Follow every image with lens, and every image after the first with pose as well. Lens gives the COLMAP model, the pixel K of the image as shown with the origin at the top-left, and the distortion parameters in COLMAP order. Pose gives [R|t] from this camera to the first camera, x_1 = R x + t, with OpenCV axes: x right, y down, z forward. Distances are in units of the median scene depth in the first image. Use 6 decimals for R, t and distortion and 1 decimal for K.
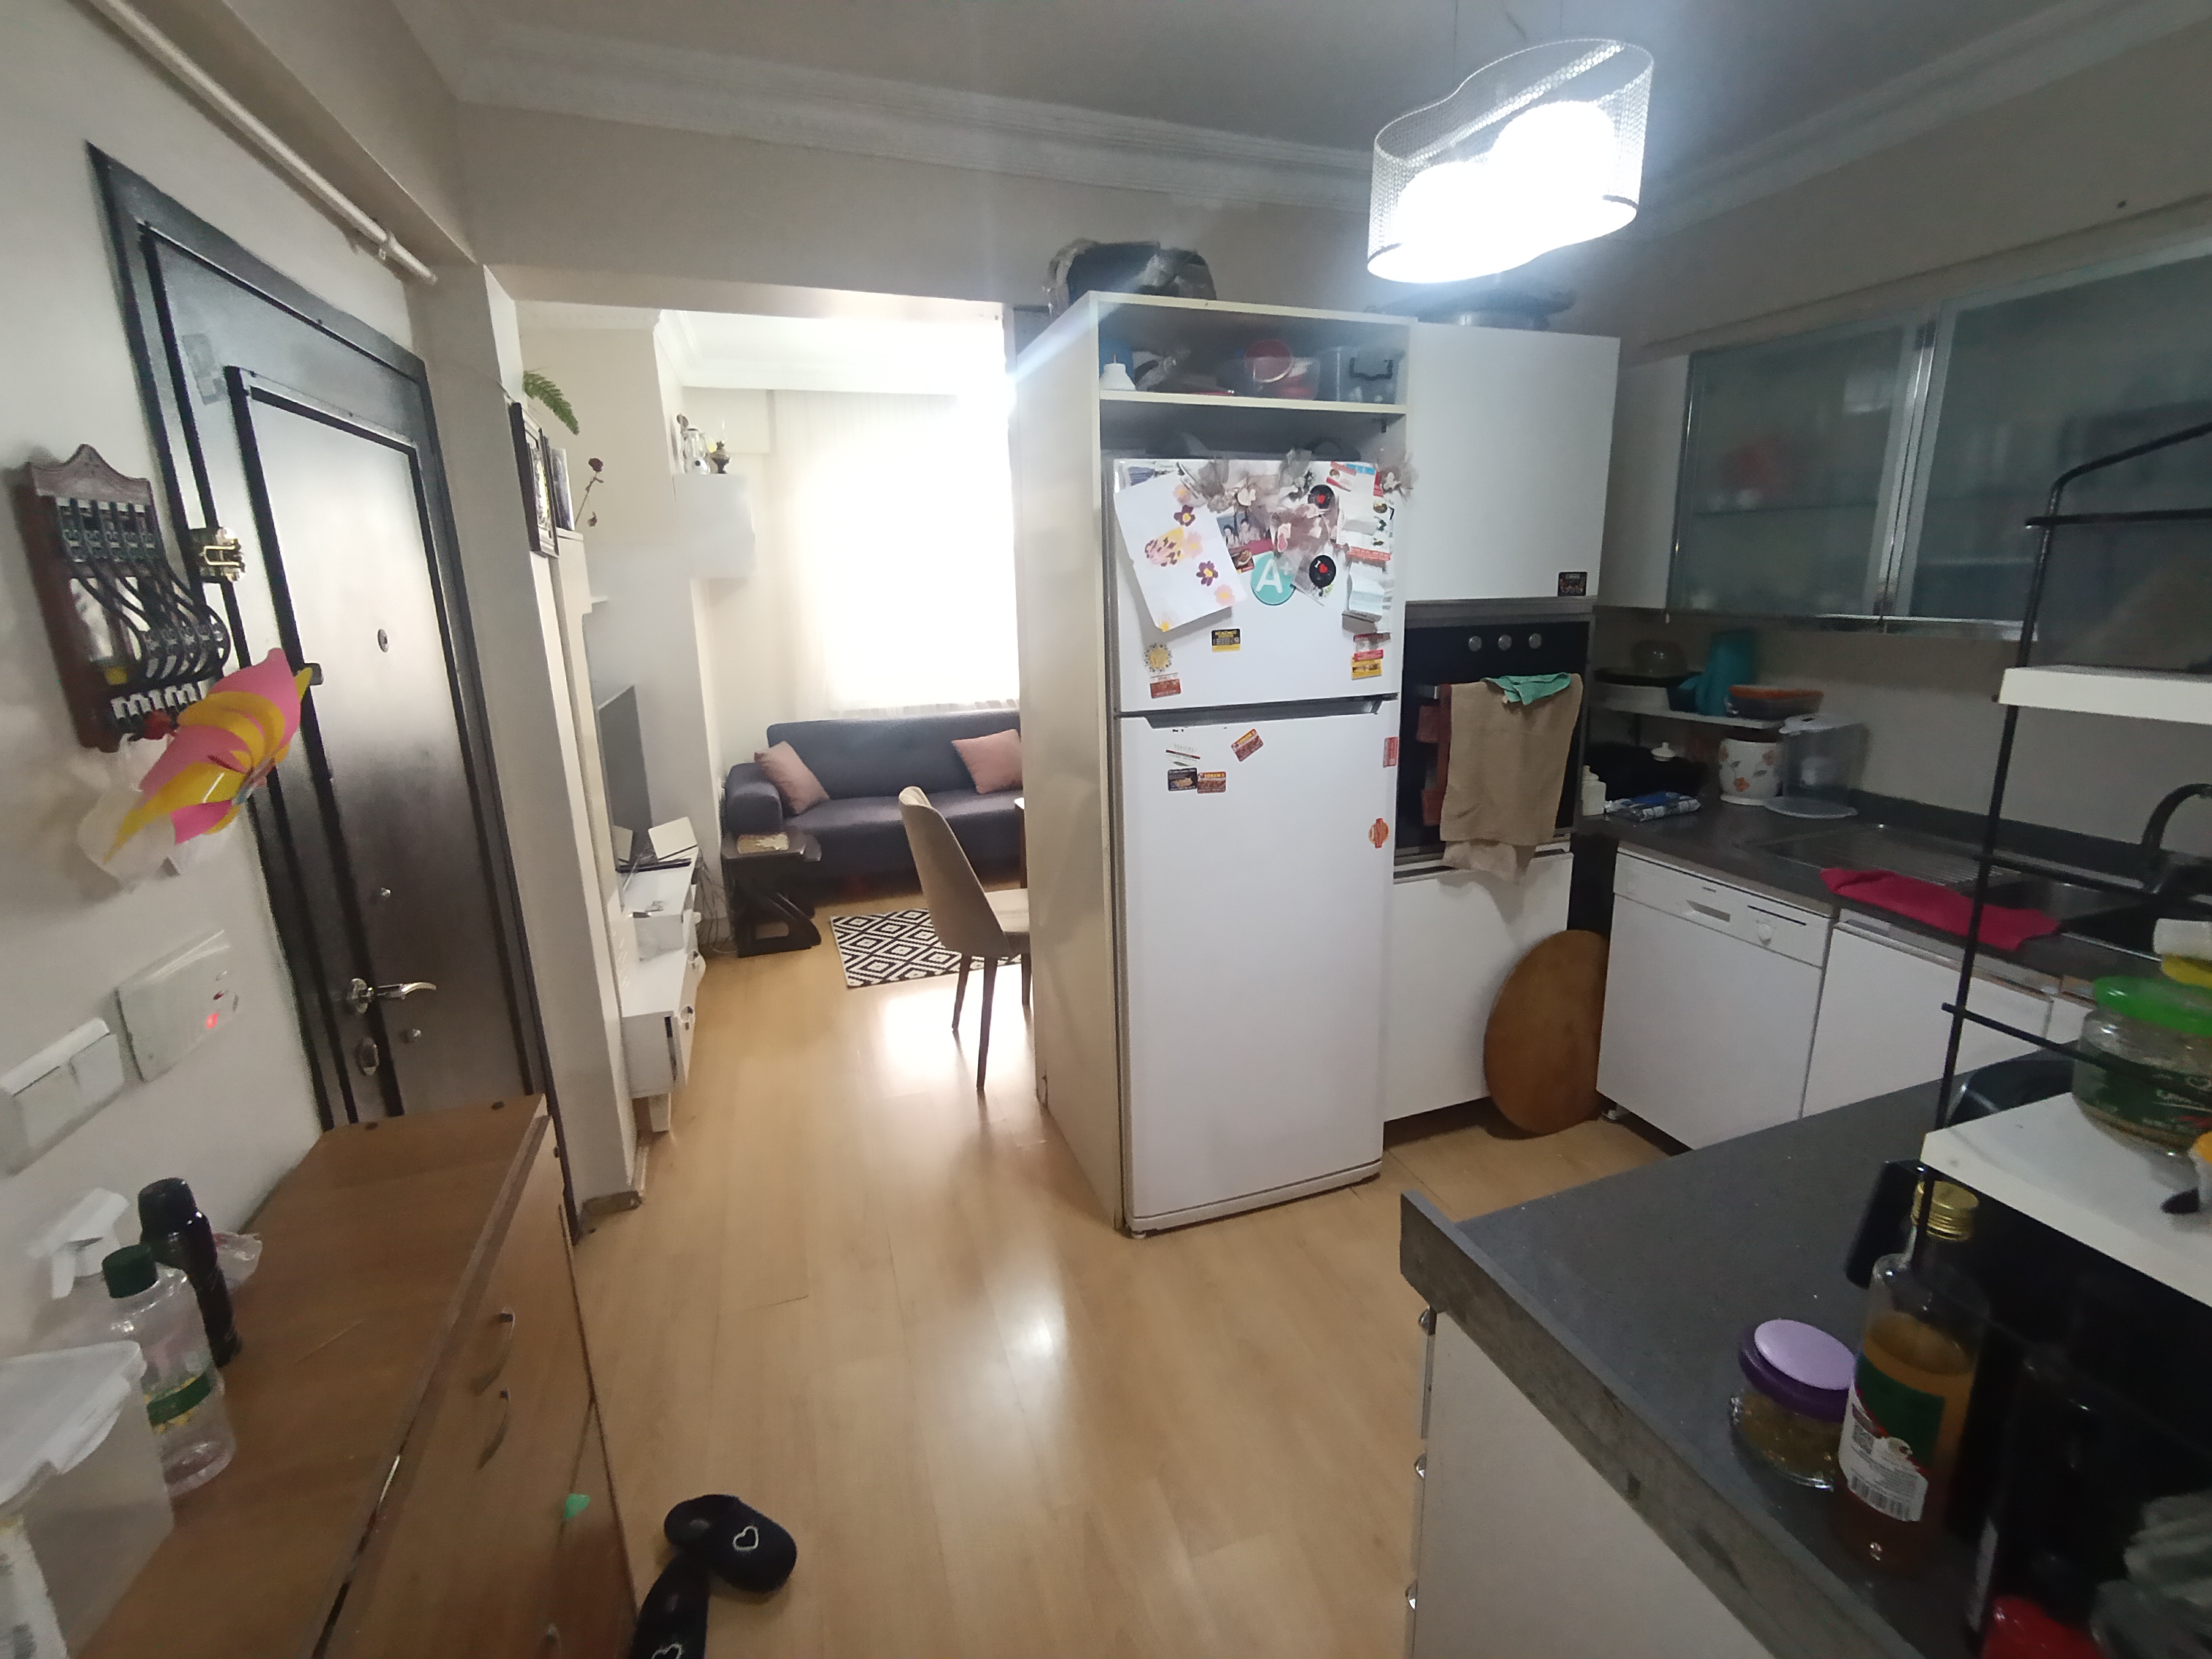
lens RADIAL K [[1004.9, 0, 1120.5], [0, 1004.9, 816.7], [0, 0, 1]] dist [-0.036501, 0.028150]
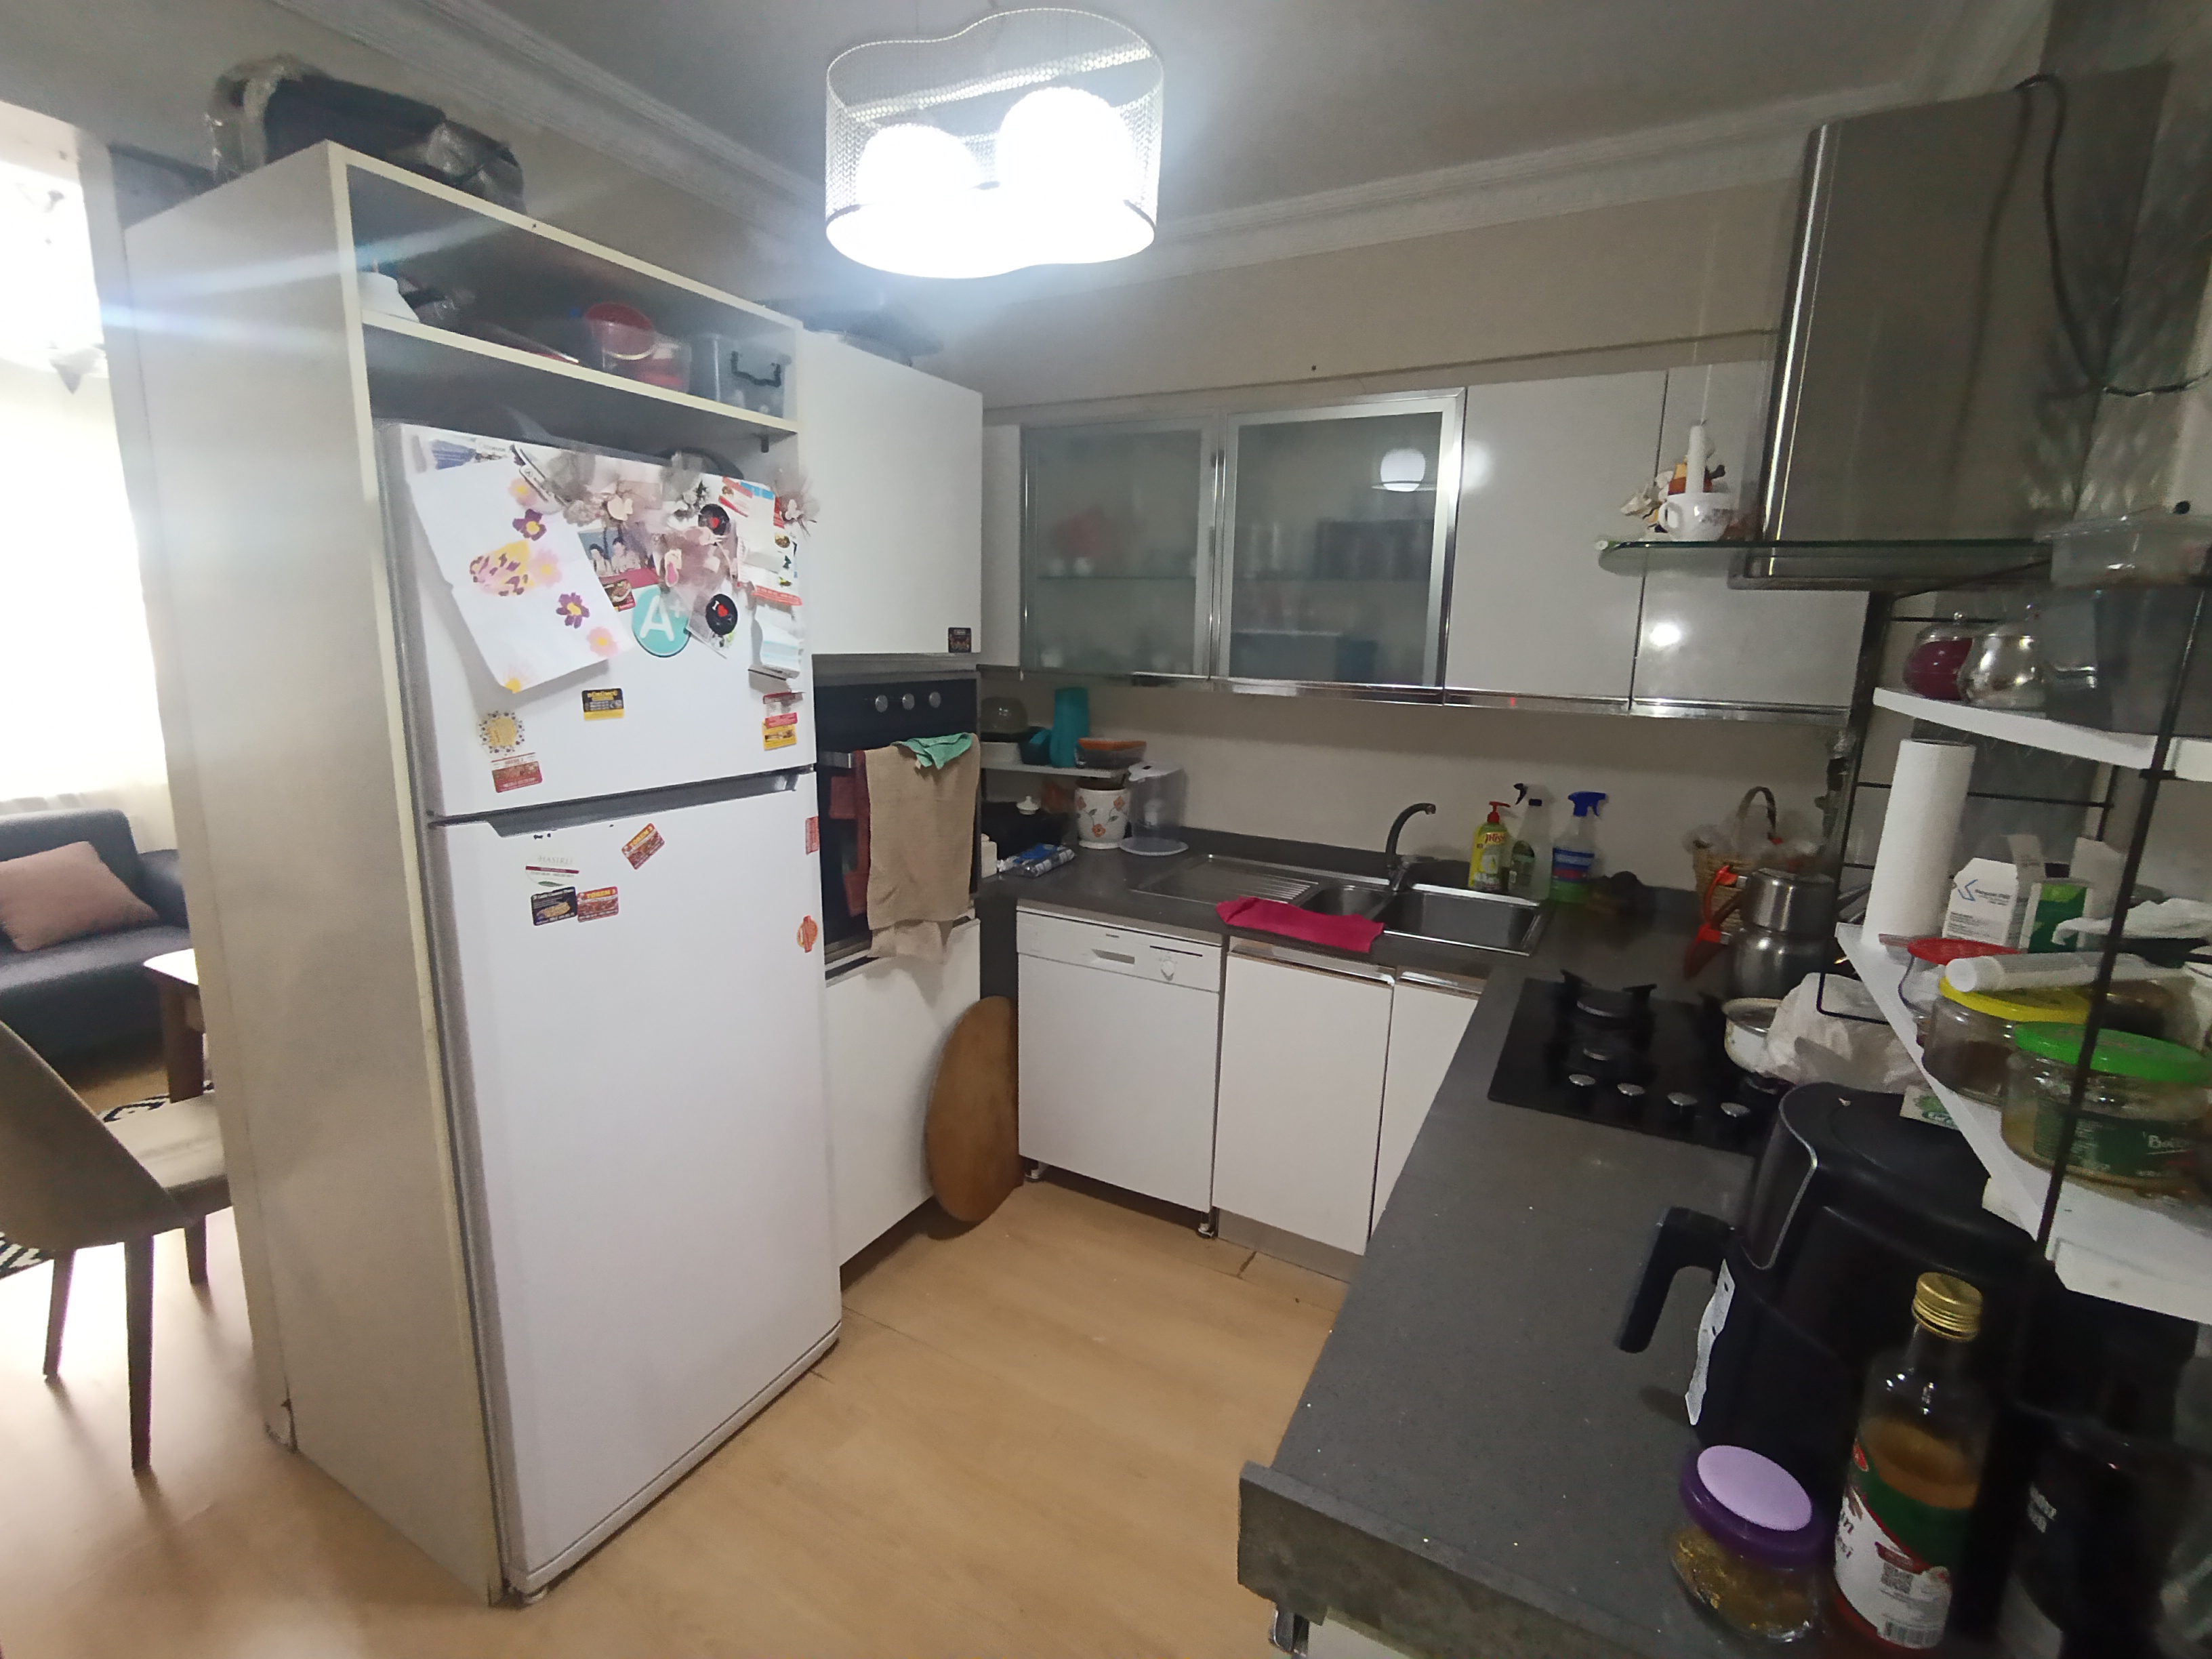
lens RADIAL K [[1007.1, 0, 1119.8], [0, 1007.1, 815.8], [0, 0, 1]] dist [-0.023639, 0.014599]
pose [[0.740515, -0.083748, 0.666802, -0.100268], [0.120804, 0.992631, -0.009487, -0.043756], [-0.661093, 0.087578, 0.745175, 0.221219]]
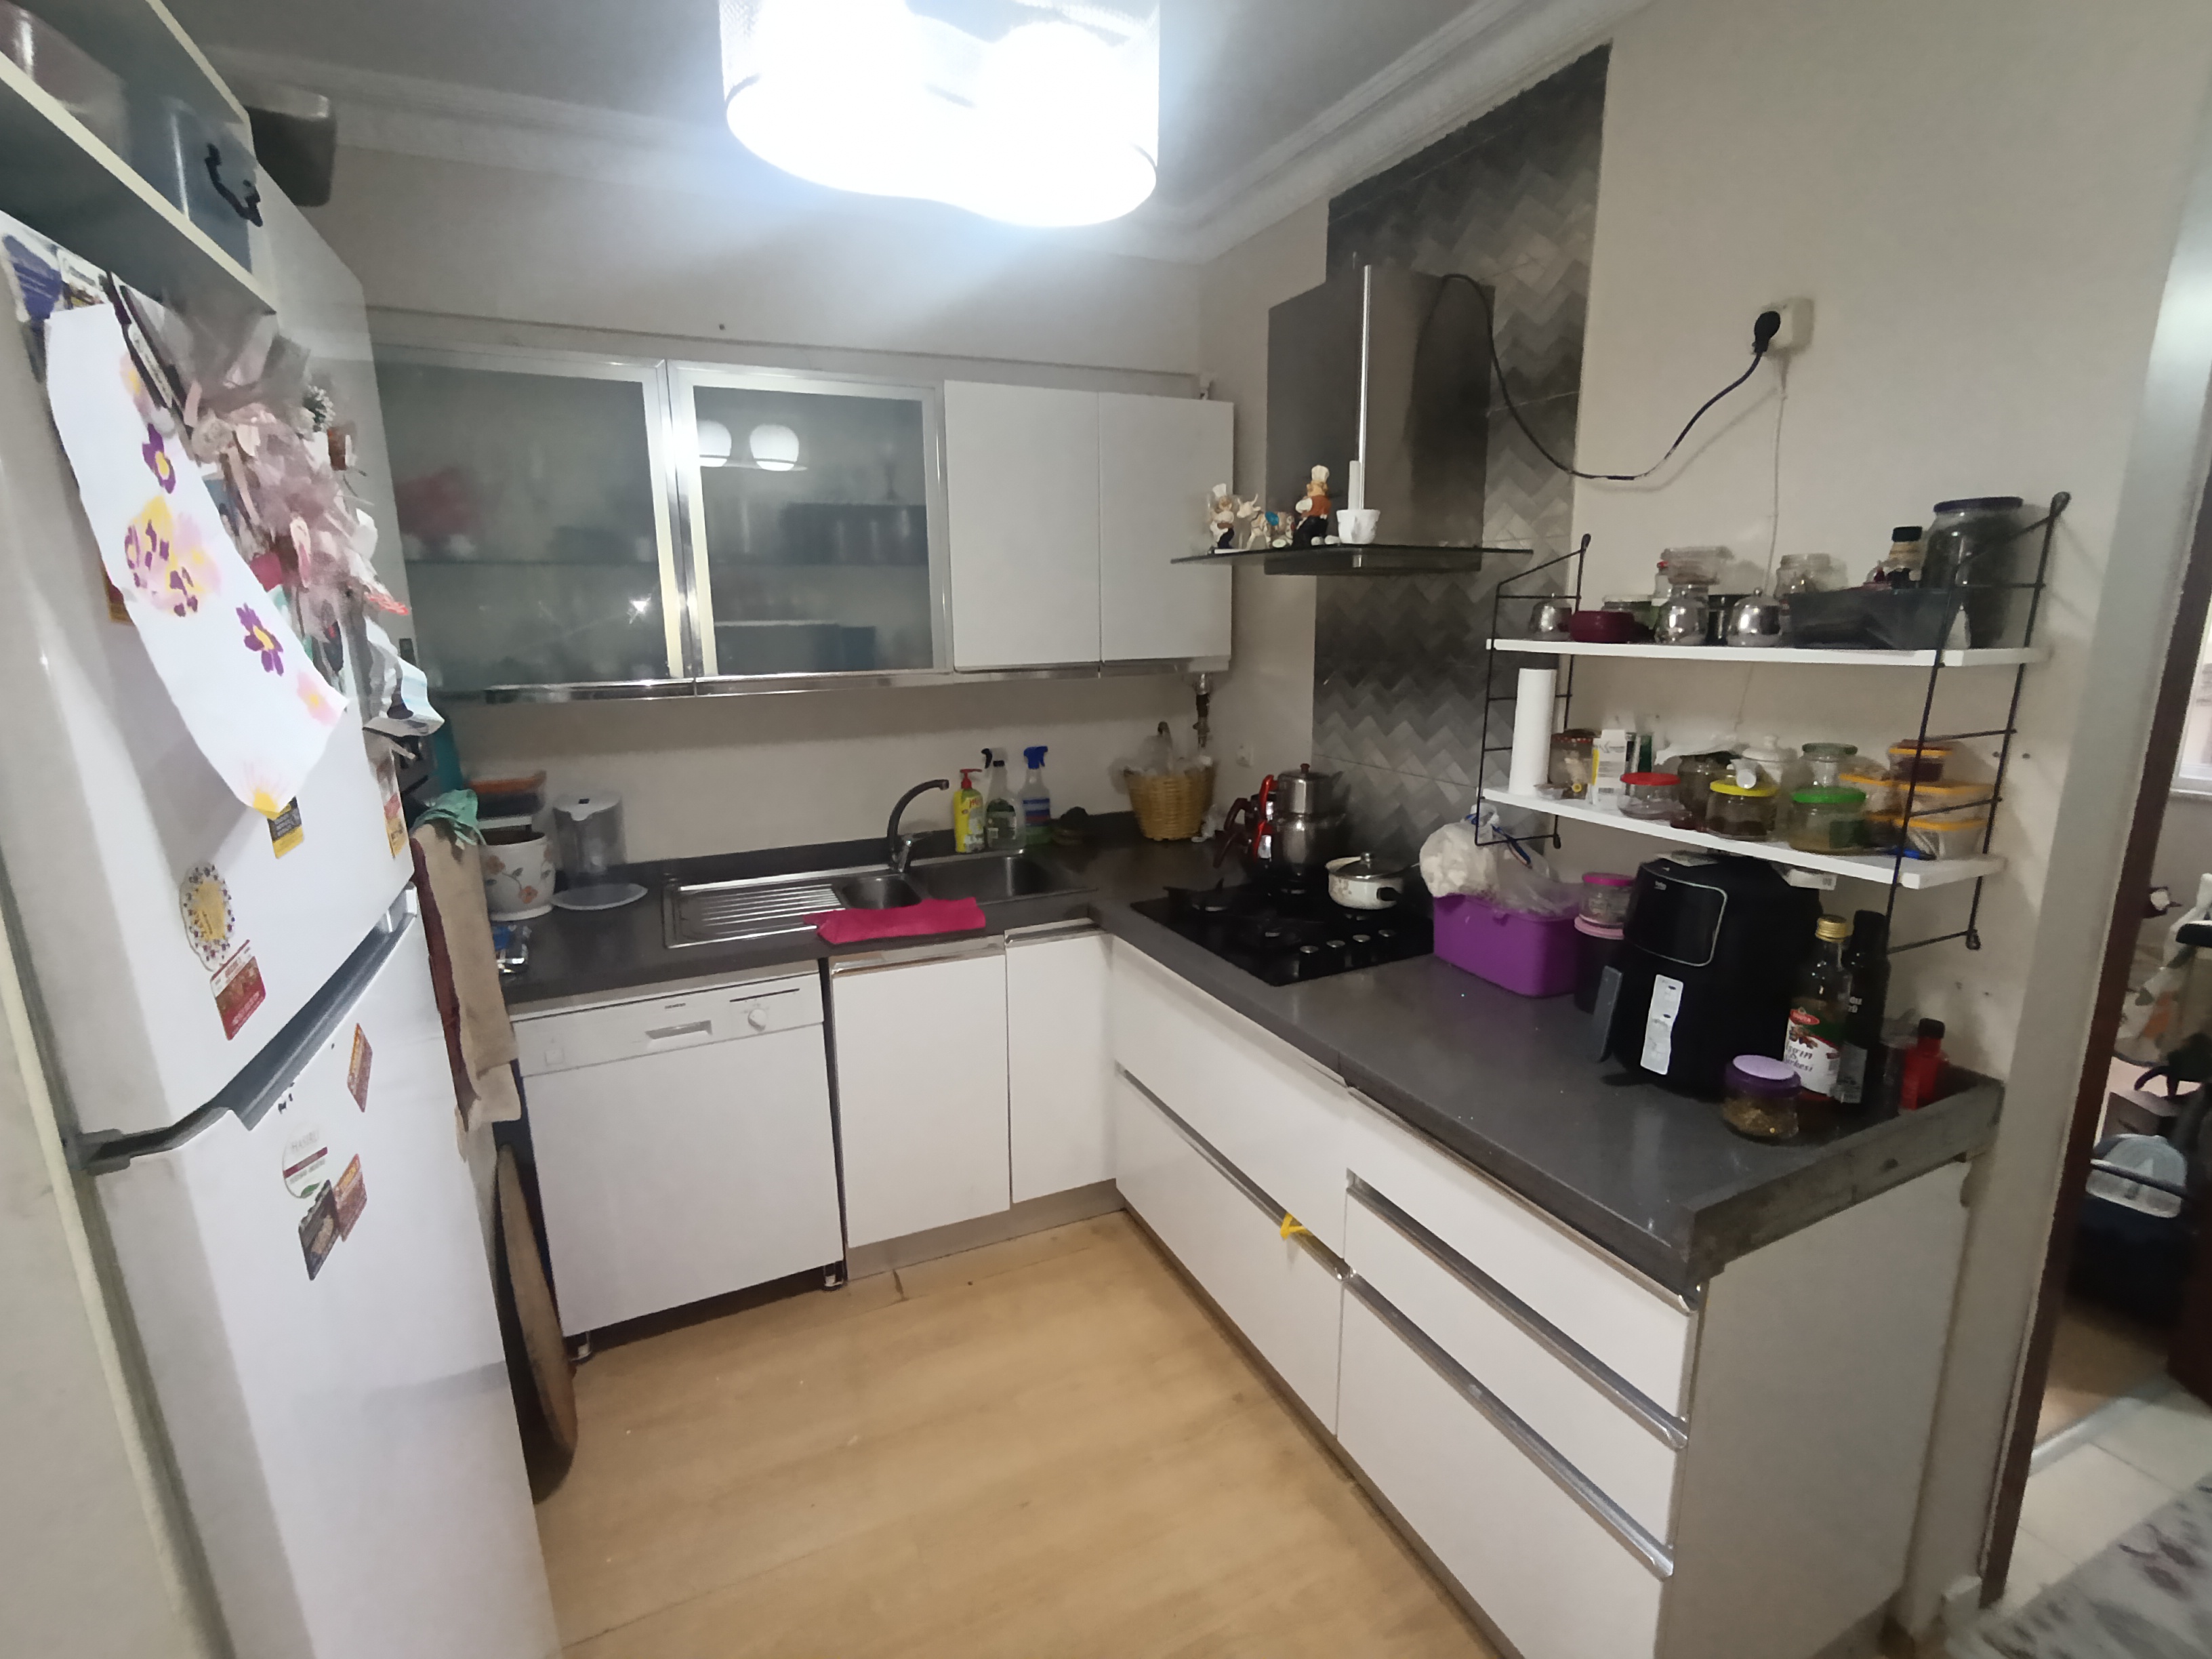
lens RADIAL K [[1004.9, 0, 1120.5], [0, 1004.9, 816.7], [0, 0, 1]] dist [-0.036501, 0.028150]
pose [[-0.097908, -0.179300, 0.978910, -0.266824], [0.256301, 0.945913, 0.198891, -0.163841], [-0.961626, 0.270368, -0.046657, 0.691439]]
